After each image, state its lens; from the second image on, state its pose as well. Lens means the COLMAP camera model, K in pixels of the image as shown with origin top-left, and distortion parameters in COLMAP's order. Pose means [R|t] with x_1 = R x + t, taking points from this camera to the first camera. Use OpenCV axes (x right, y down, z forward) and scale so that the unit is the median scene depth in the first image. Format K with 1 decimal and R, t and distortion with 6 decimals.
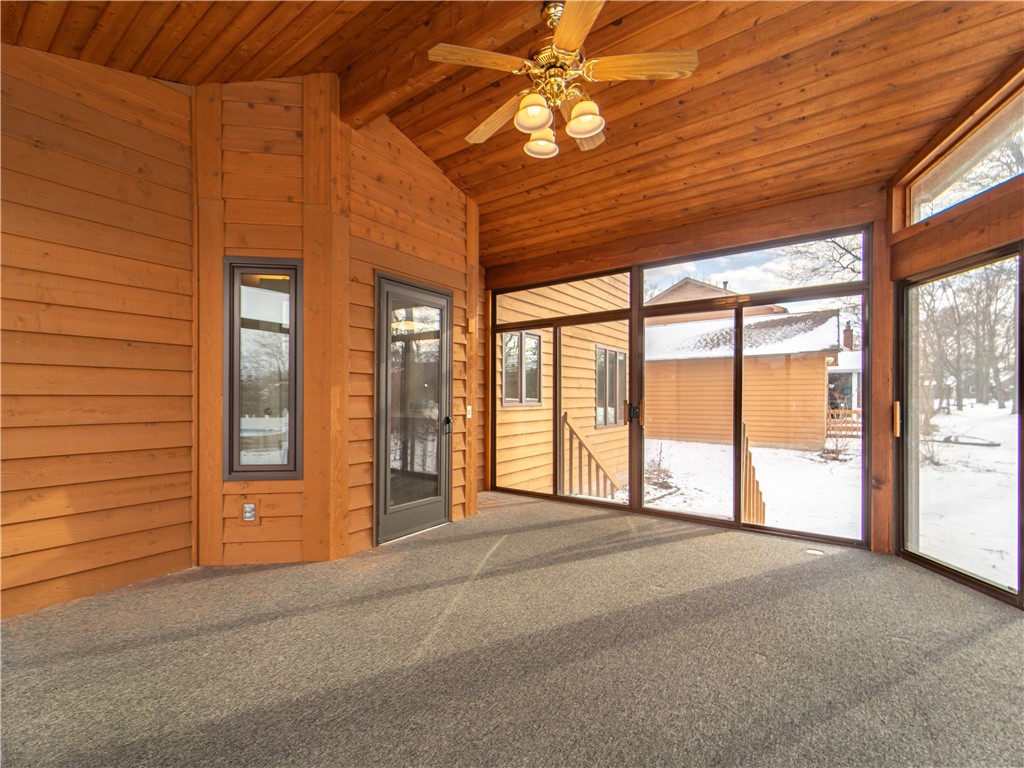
lens RADIAL K [[466.9, 0, 470.2], [0, 466.9, 398.5], [0, 0, 1]] dist [0.003759, -0.000749]
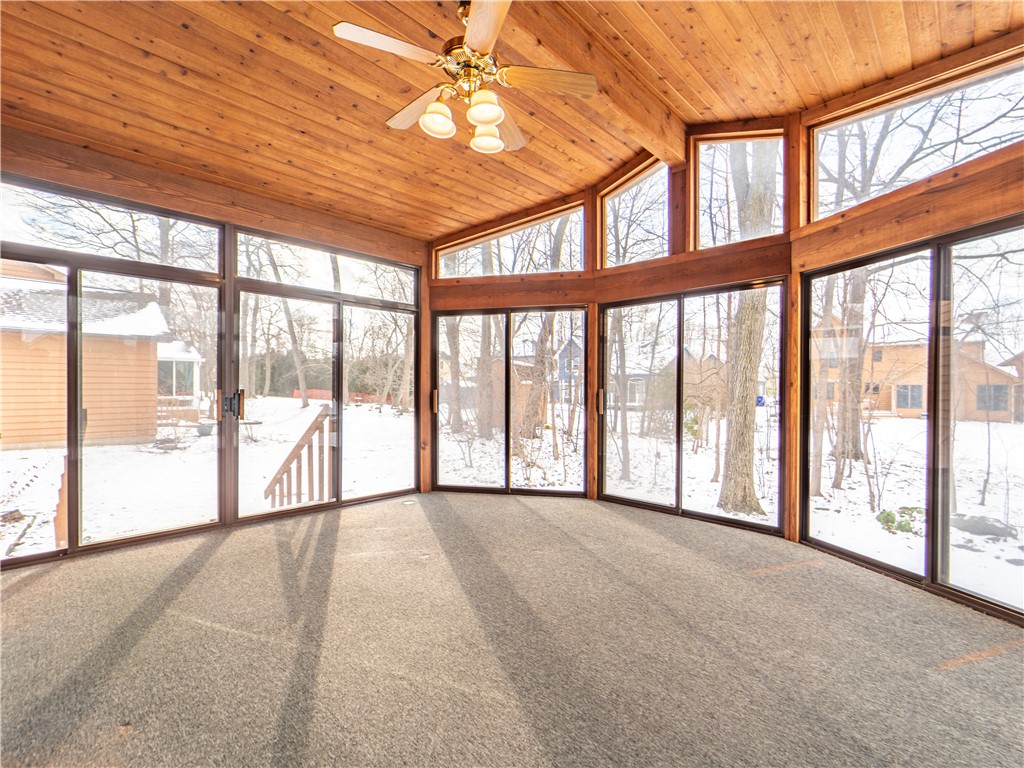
lens RADIAL K [[466.9, 0, 552.3], [0, 466.9, 389.1], [0, 0, 1]] dist [0.003759, -0.000749]
pose [[0.046706, -0.002338, 0.998906, -0.577643], [-0.002146, 0.999995, 0.002441, -0.000727], [-0.998906, -0.002258, 0.046700, 0.529399]]
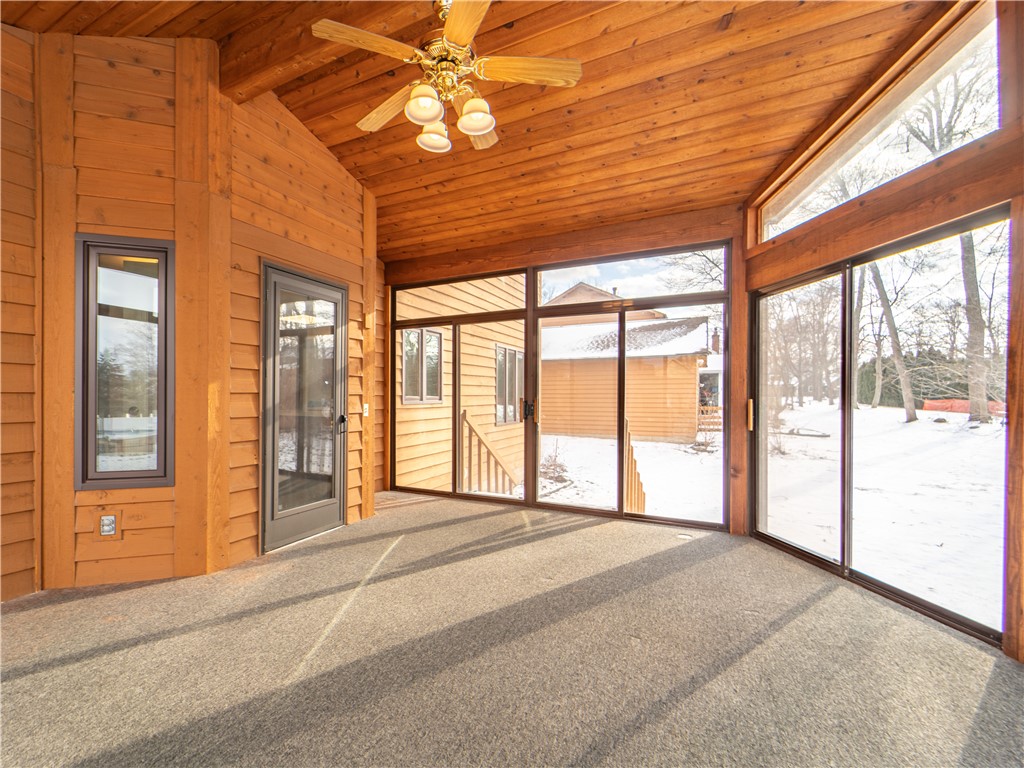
lens RADIAL K [[466.9, 0, 458.9], [0, 466.9, 396.6], [0, 0, 1]] dist [0.003759, -0.000749]
pose [[0.984686, 0.000513, 0.174338, 0.024362], [-0.000665, 0.999999, 0.000813, -0.000109], [-0.174337, -0.000916, 0.984686, 0.015762]]
